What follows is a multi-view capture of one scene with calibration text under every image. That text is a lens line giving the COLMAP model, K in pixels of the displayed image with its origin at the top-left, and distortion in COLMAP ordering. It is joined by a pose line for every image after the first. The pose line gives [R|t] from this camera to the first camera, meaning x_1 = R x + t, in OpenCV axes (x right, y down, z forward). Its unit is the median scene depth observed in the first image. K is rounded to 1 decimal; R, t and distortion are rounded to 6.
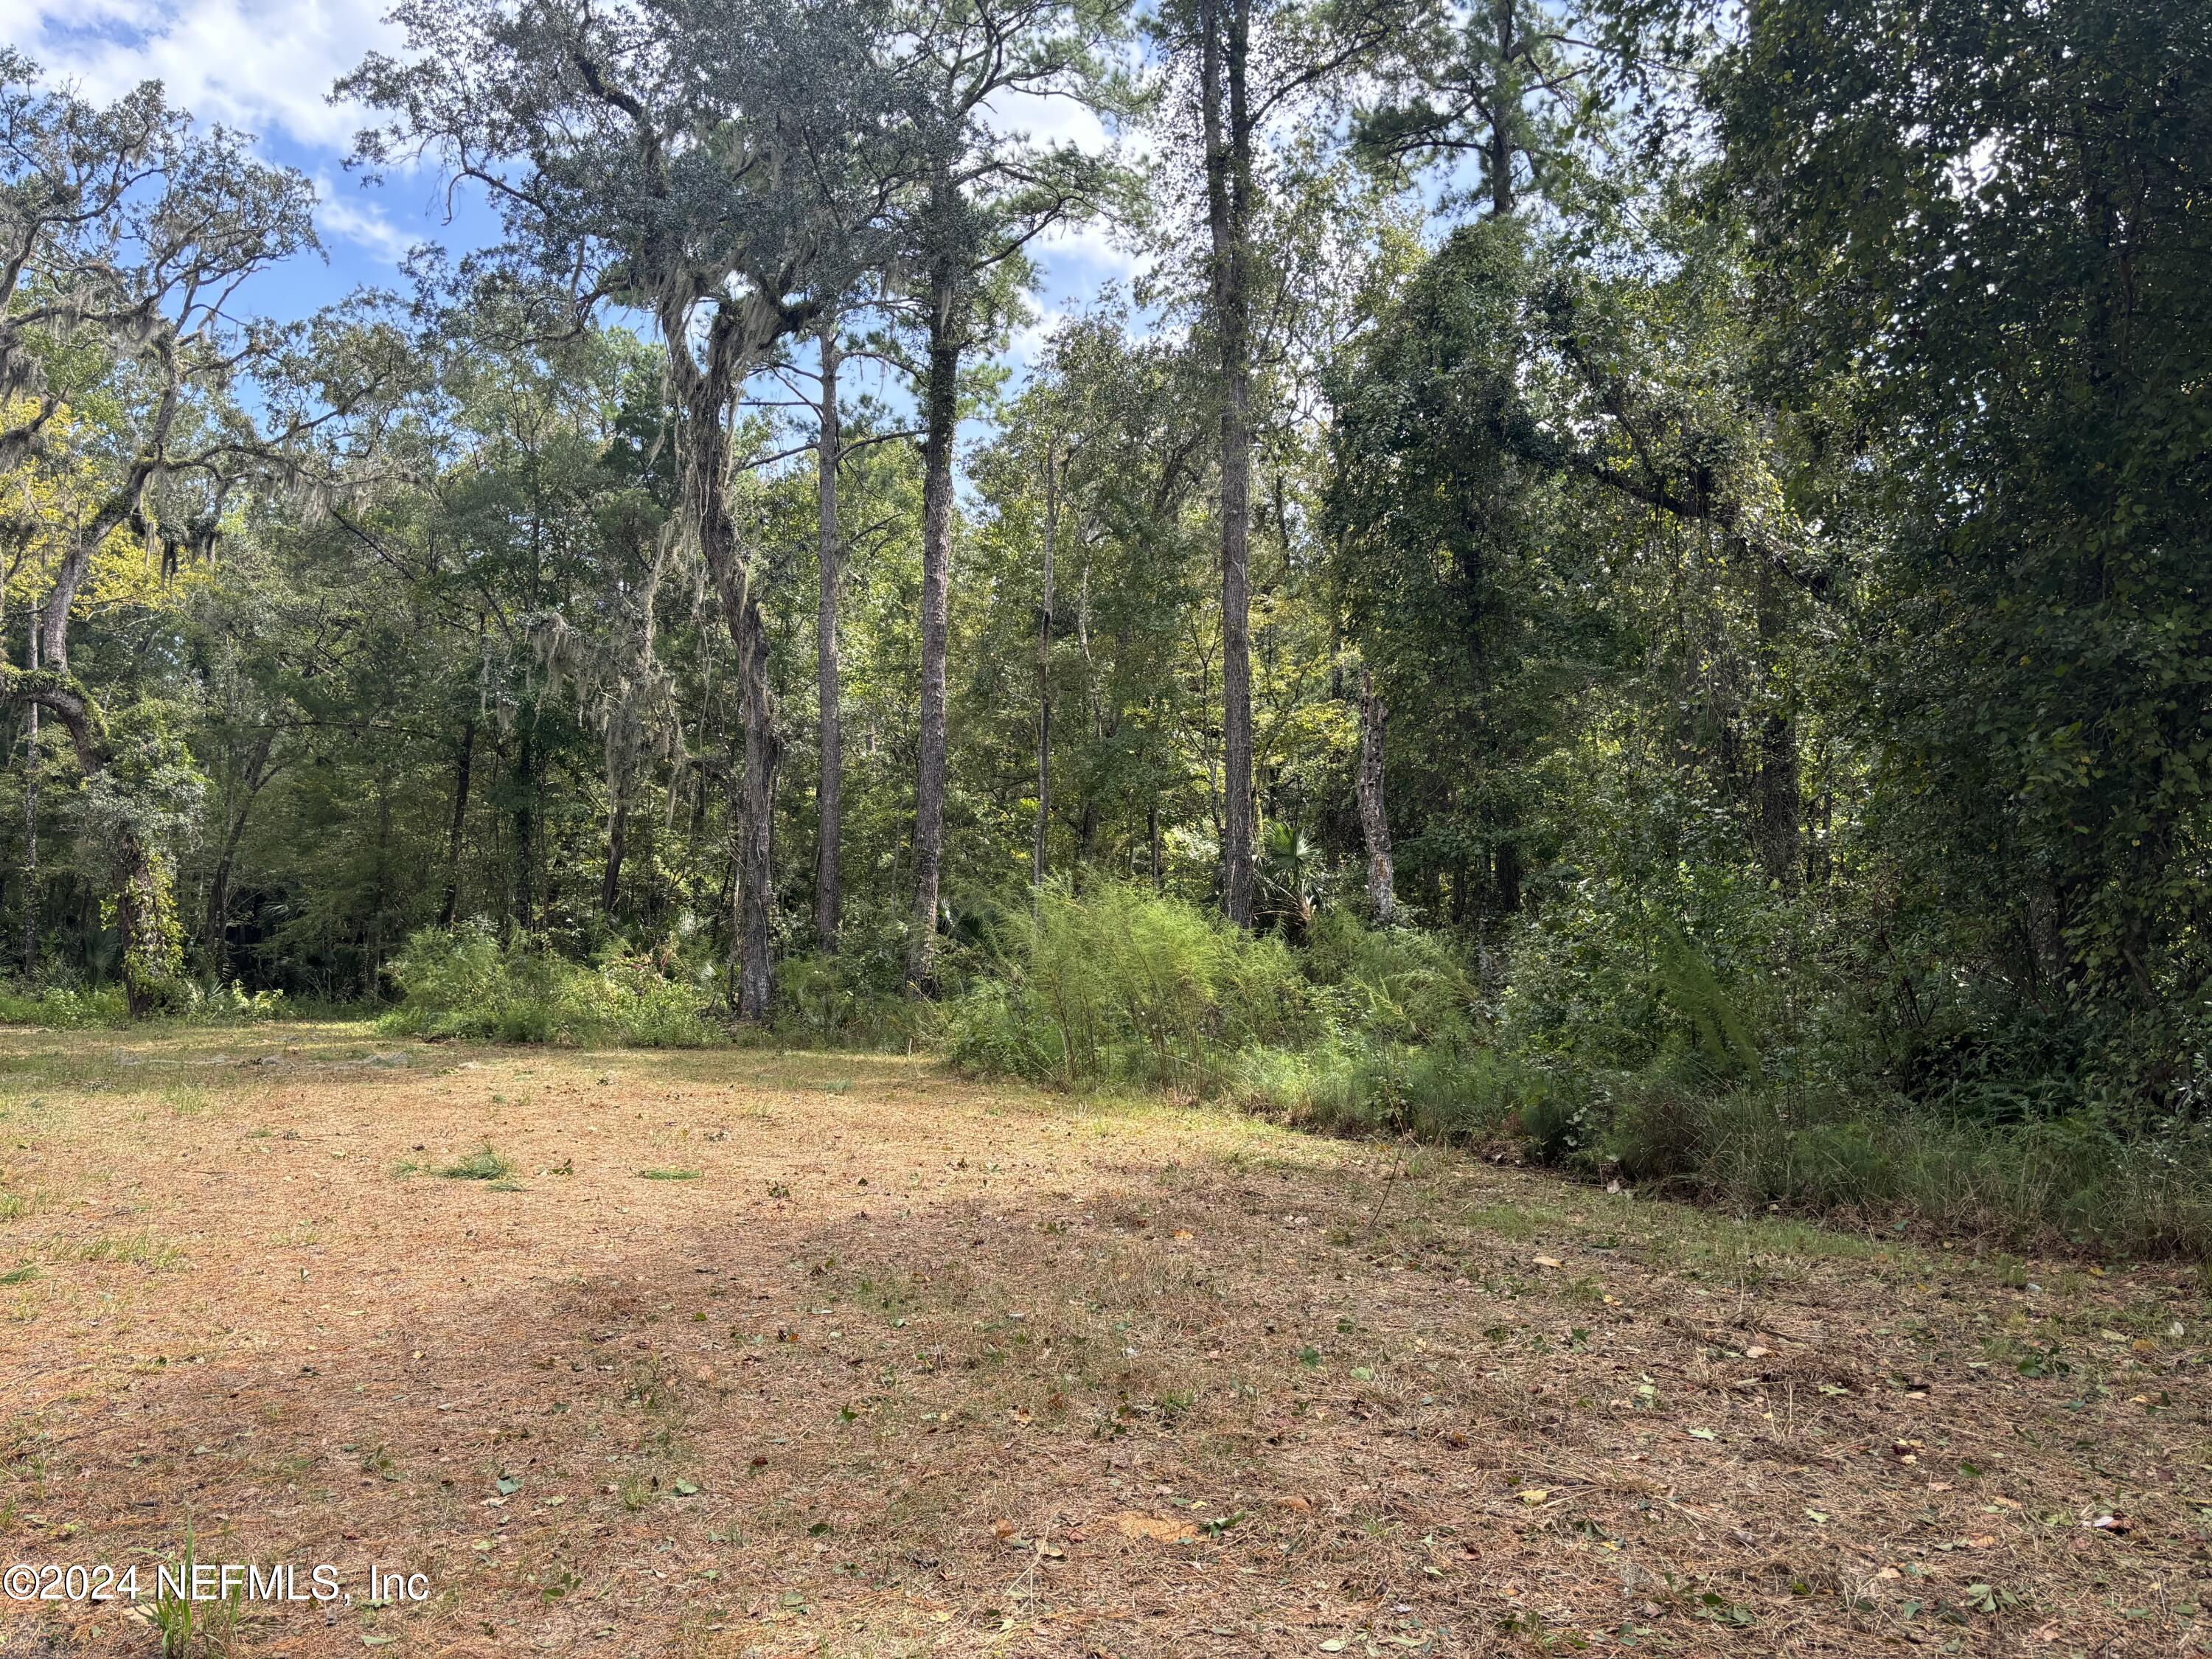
lens RADIAL K [[1665.1, 0, 1105.5], [0, 1665.1, 834.3], [0, 0, 1]] dist [0.032019, -0.040325]
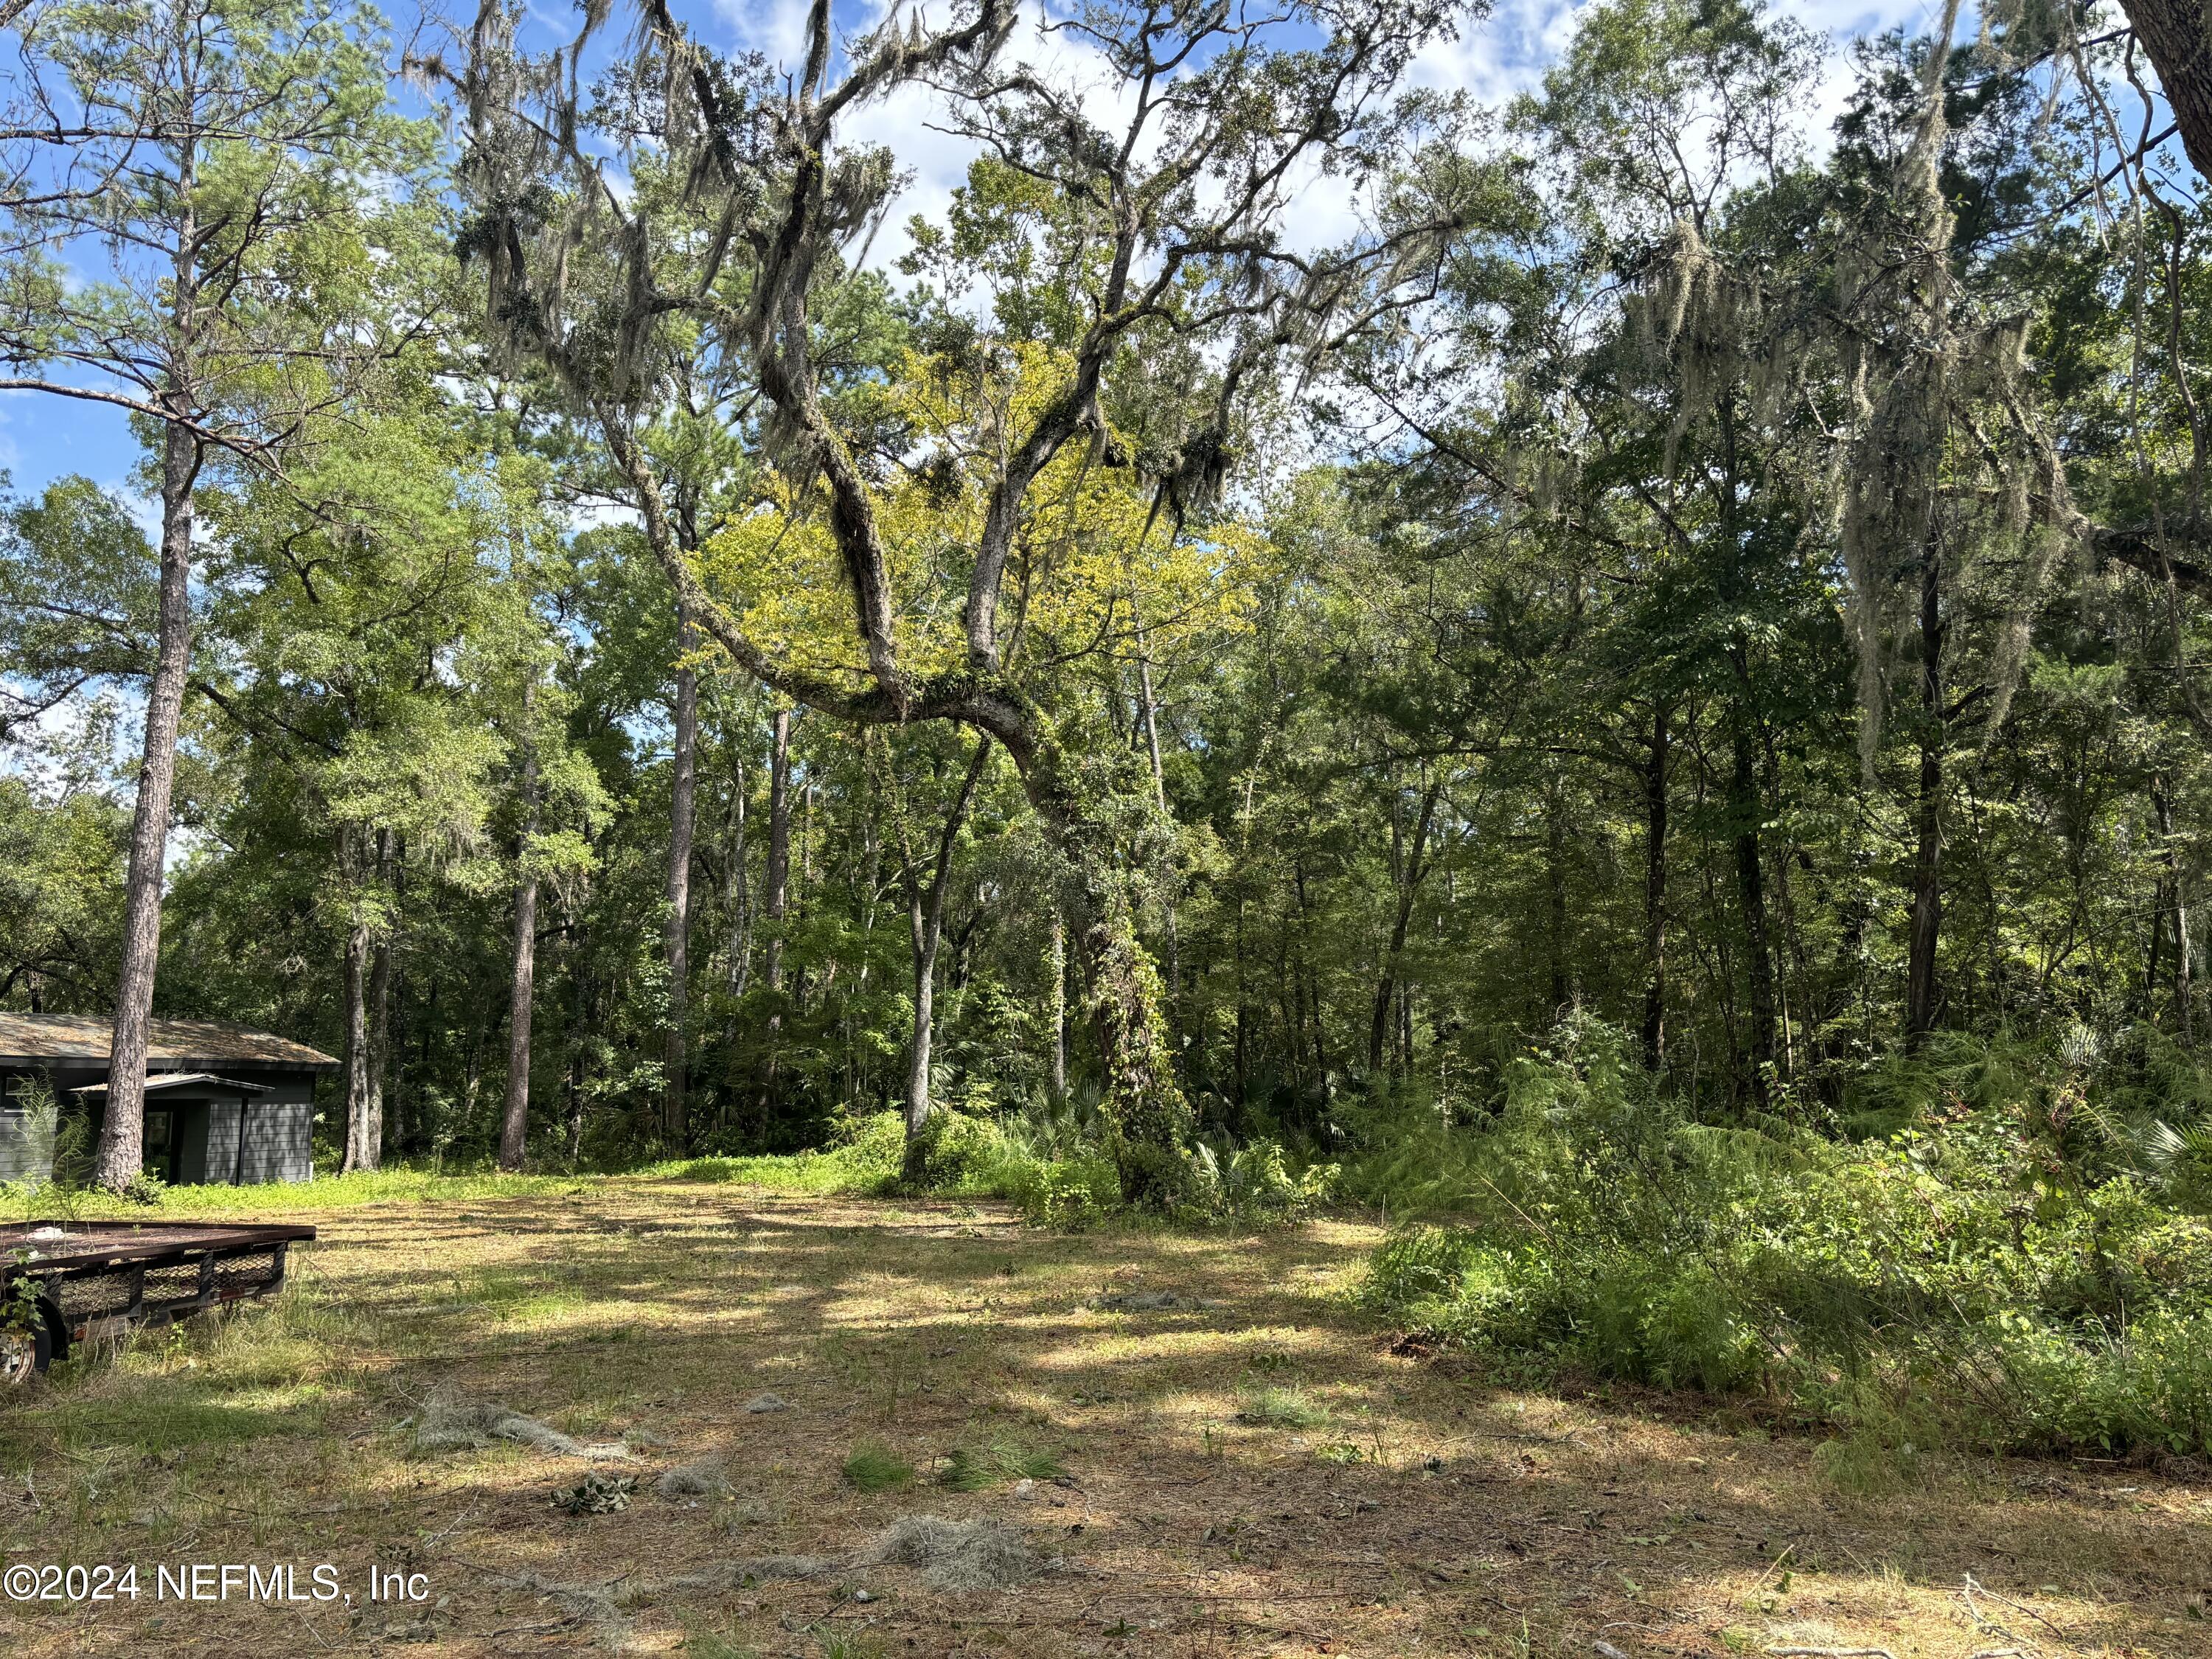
lens RADIAL K [[1665.1, 0, 1126.5], [0, 1665.1, 828.0], [0, 0, 1]] dist [0.032019, -0.040325]
pose [[0.739961, -0.112814, -0.663122, -0.249307], [0.053374, 0.992574, -0.109303, 0.060020], [0.670529, 0.045486, 0.740488, 0.869438]]
